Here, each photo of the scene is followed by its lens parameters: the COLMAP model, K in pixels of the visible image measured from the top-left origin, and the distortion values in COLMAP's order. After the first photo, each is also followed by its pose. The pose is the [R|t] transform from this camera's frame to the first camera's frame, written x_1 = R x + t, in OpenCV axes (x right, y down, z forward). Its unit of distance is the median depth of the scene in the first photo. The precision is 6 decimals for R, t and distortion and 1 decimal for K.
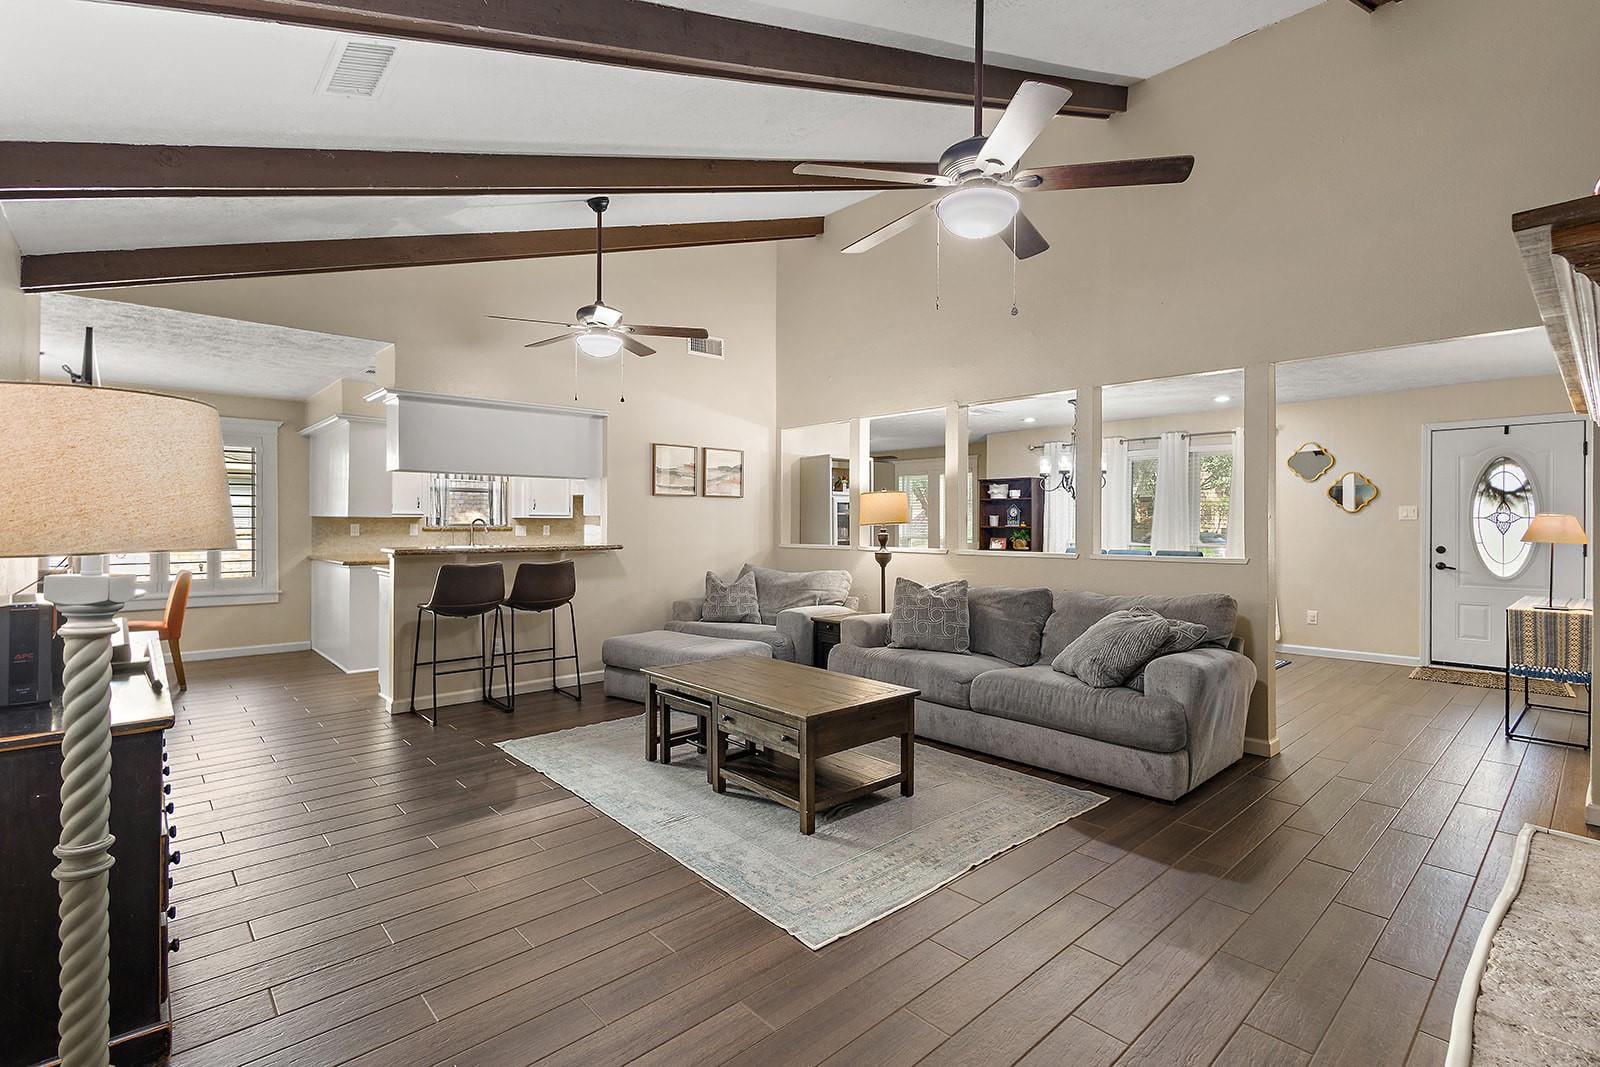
lens RADIAL K [[746.0, 0, 802.0], [0, 746.0, 530.4], [0, 0, 1]] dist [0.002263, -0.000208]
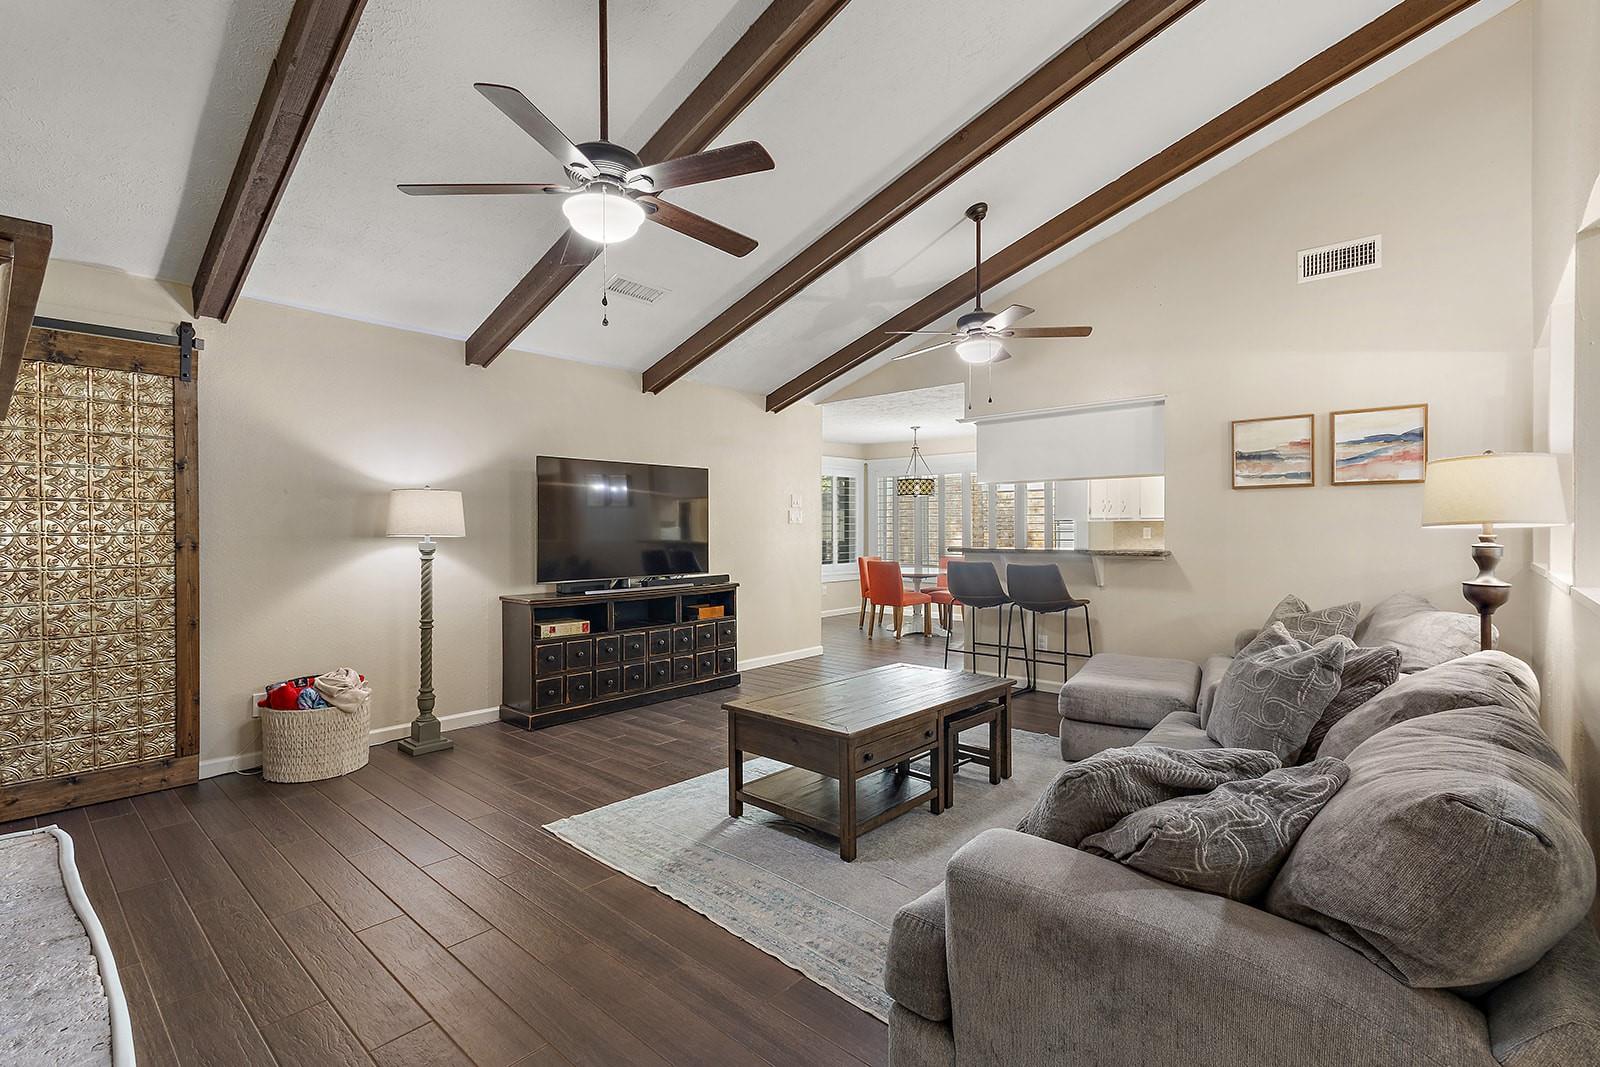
lens RADIAL K [[746.0, 0, 802.0], [0, 746.0, 530.4], [0, 0, 1]] dist [0.002263, -0.000208]
pose [[0.092356, 0.002208, -0.995724, 0.526145], [-0.006670, 0.999976, 0.001598, -0.002350], [0.995704, 0.006494, 0.092369, 0.485318]]
